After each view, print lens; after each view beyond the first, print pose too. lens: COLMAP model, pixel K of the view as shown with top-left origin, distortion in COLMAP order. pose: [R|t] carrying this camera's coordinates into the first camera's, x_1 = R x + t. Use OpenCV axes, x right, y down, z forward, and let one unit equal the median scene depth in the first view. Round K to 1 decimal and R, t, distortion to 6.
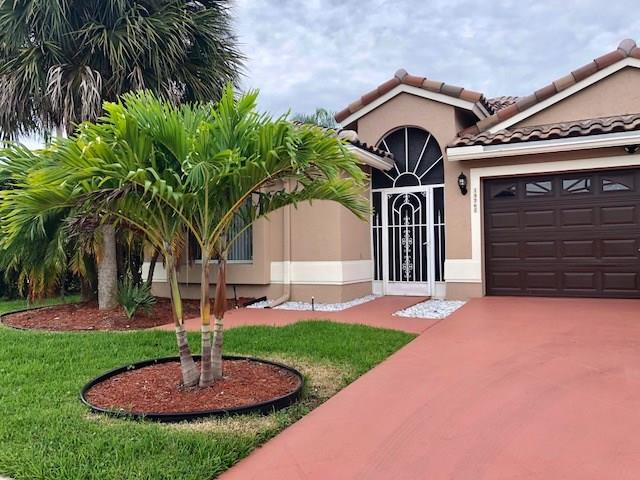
lens RADIAL K [[526.0, 0, 319.9], [0, 526.0, 256.2], [0, 0, 1]] dist [-0.001019, -0.008931]
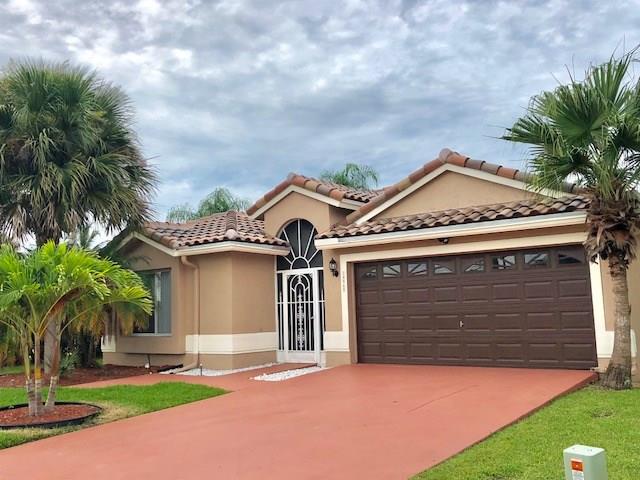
lens RADIAL K [[624.7, 0, 320.0], [0, 624.7, 240.0], [0, 0, 1]] dist [0.011448, -0.005611]
pose [[0.987112, -0.031948, -0.156809, 0.438388], [0.013010, 0.992647, -0.120344, -0.028140], [0.159500, 0.116753, 0.980270, -0.375609]]
